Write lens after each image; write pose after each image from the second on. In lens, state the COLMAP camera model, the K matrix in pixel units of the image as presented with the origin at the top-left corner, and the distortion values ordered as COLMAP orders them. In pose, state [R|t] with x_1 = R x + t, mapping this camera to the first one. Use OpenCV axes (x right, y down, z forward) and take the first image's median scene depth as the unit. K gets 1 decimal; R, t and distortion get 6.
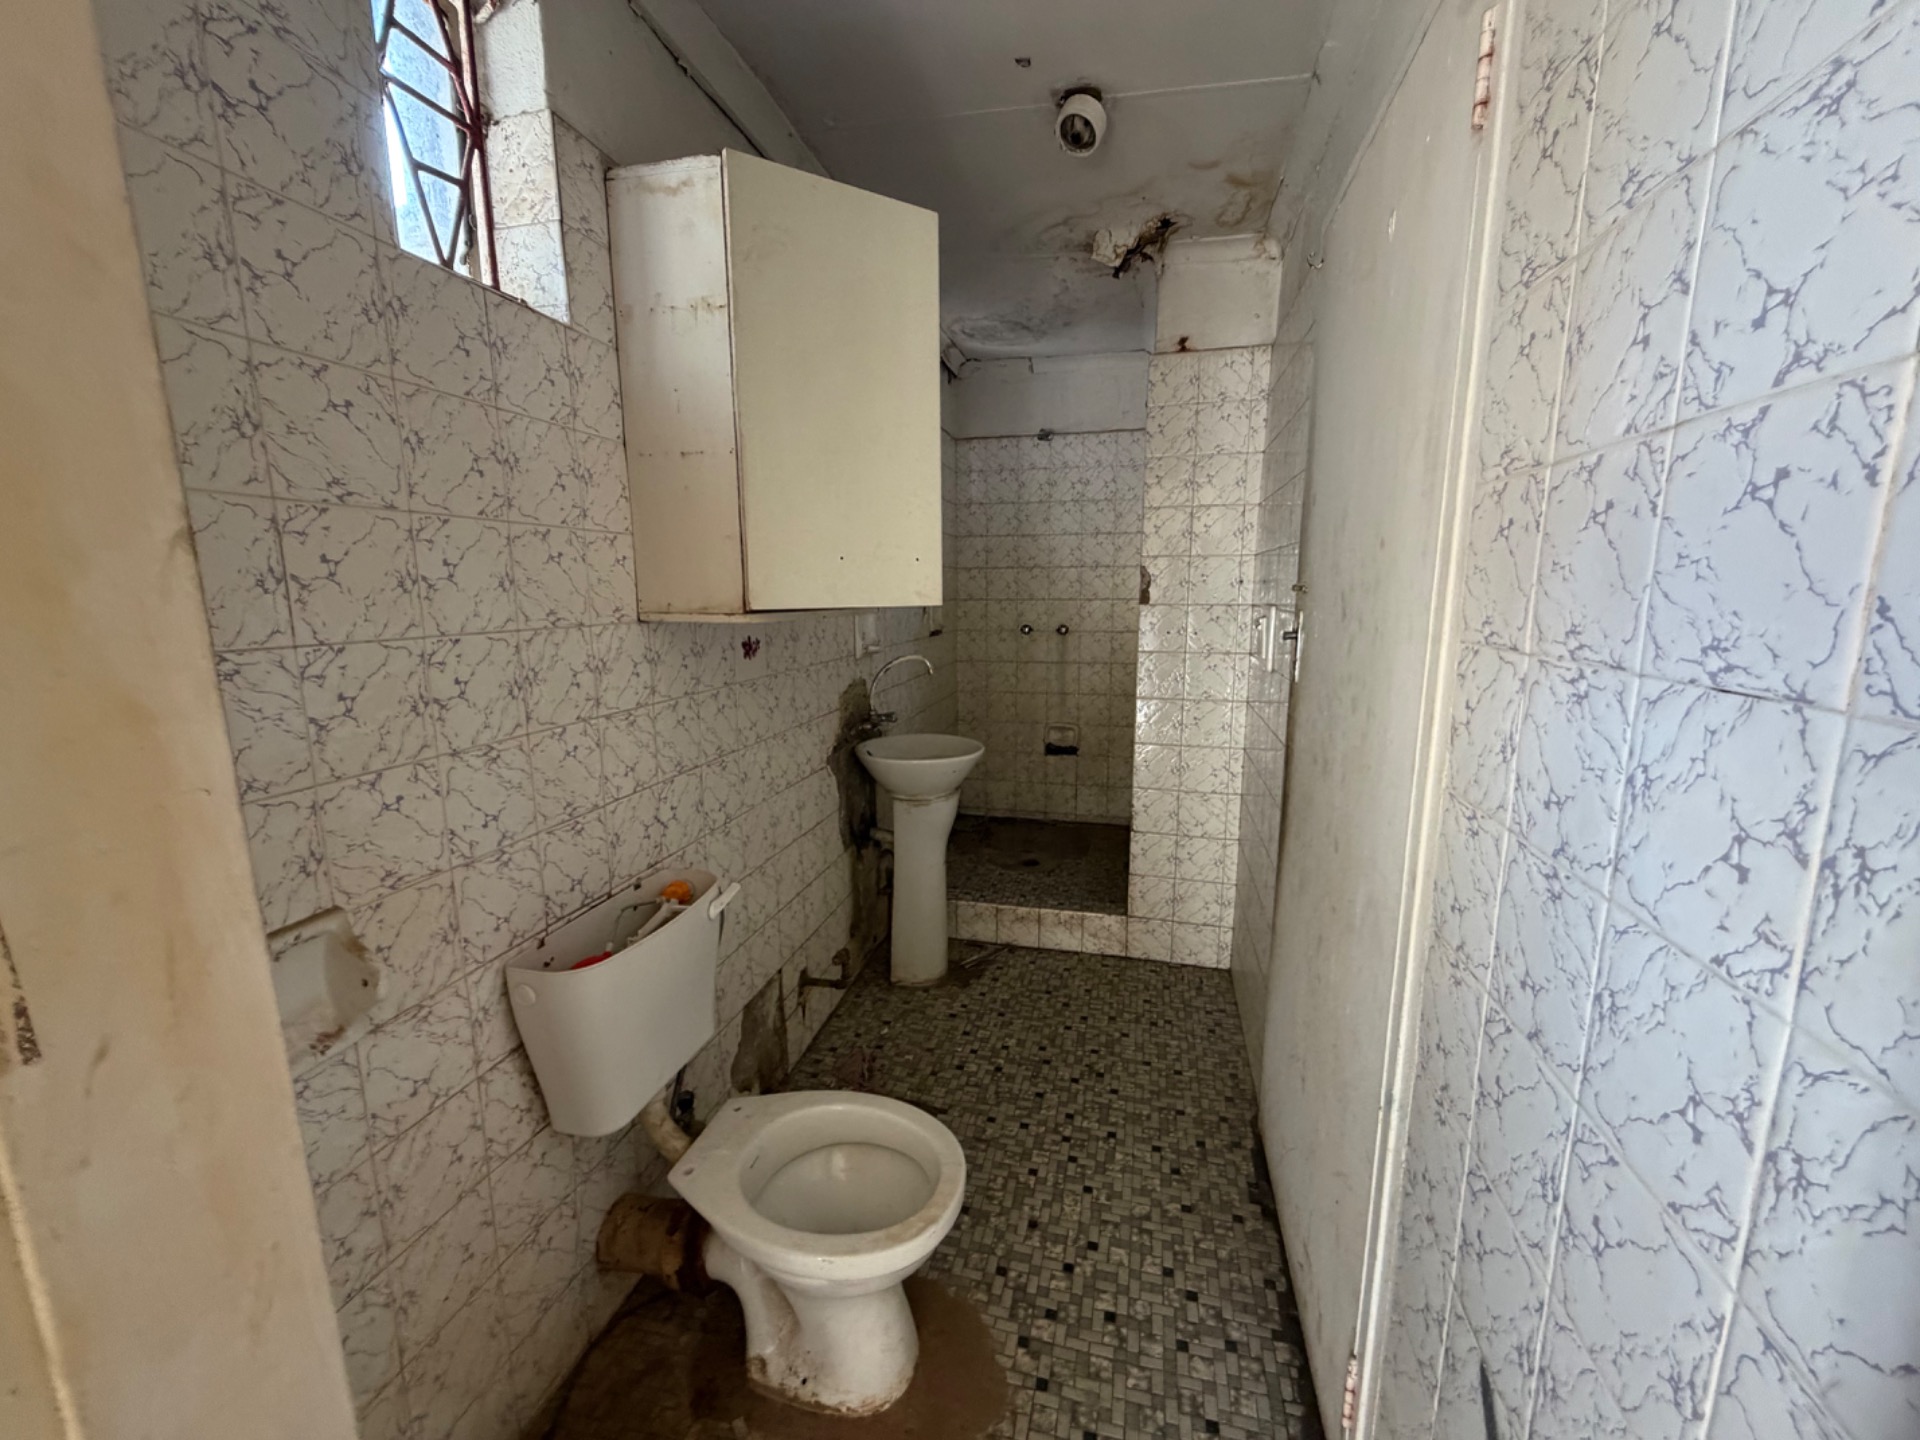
lens RADIAL K [[762.5, 0, 956.9], [0, 762.5, 717.3], [0, 0, 1]] dist [-0.000165, 0.000114]
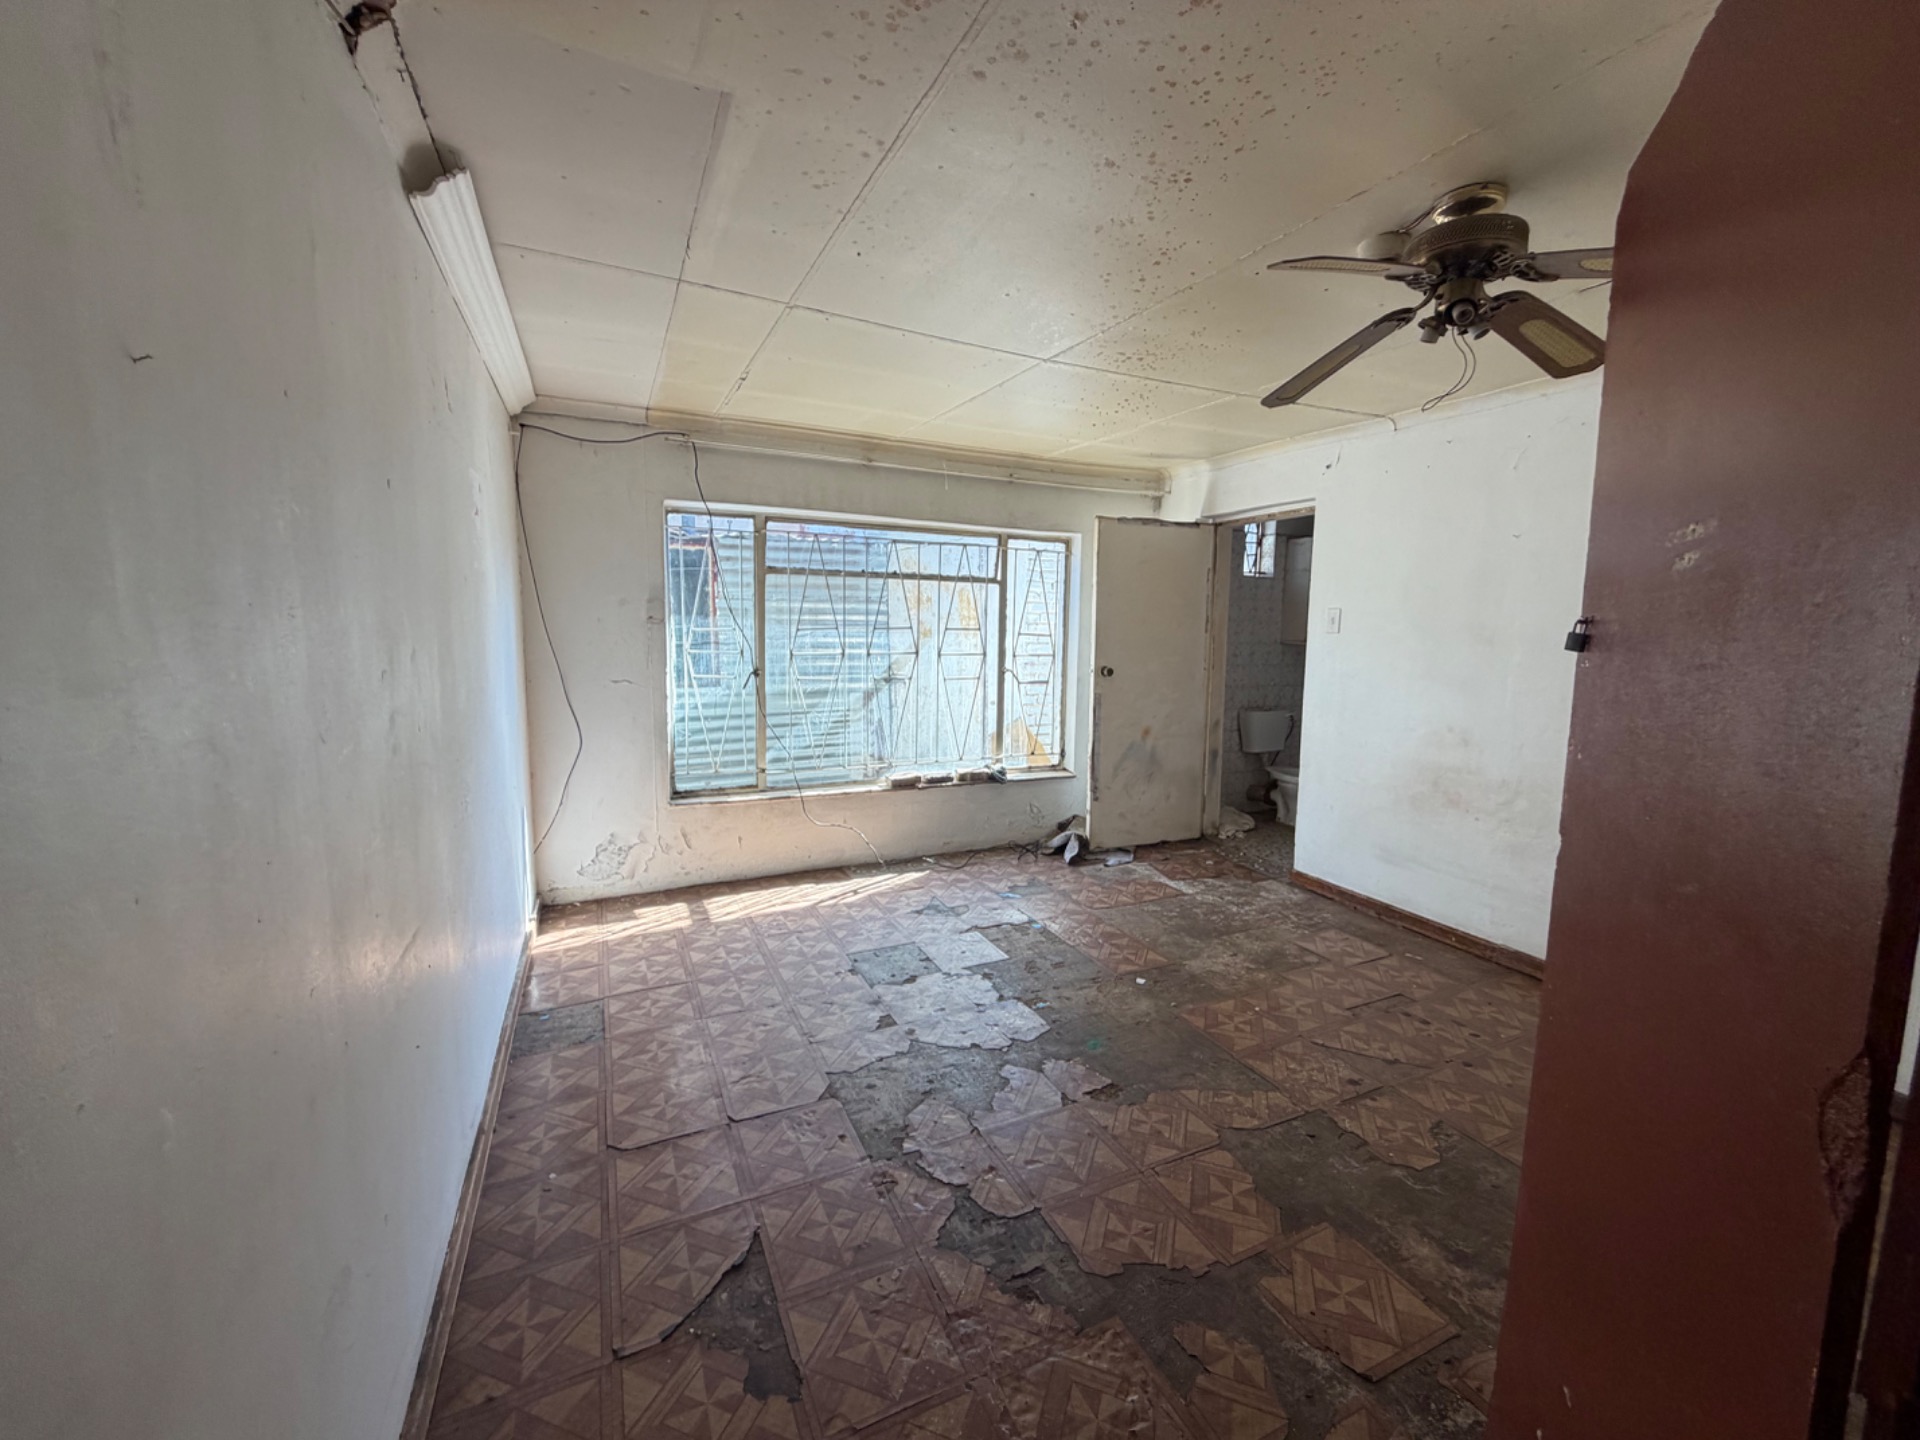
lens RADIAL K [[762.5, 0, 956.5], [0, 762.5, 709.9], [0, 0, 1]] dist [-0.000165, 0.000114]
pose [[0.645004, 0.102567, -0.757265, 1.908987], [-0.156411, 0.987692, 0.000553, 0.595377], [0.748001, 0.118088, 0.653108, -3.497417]]
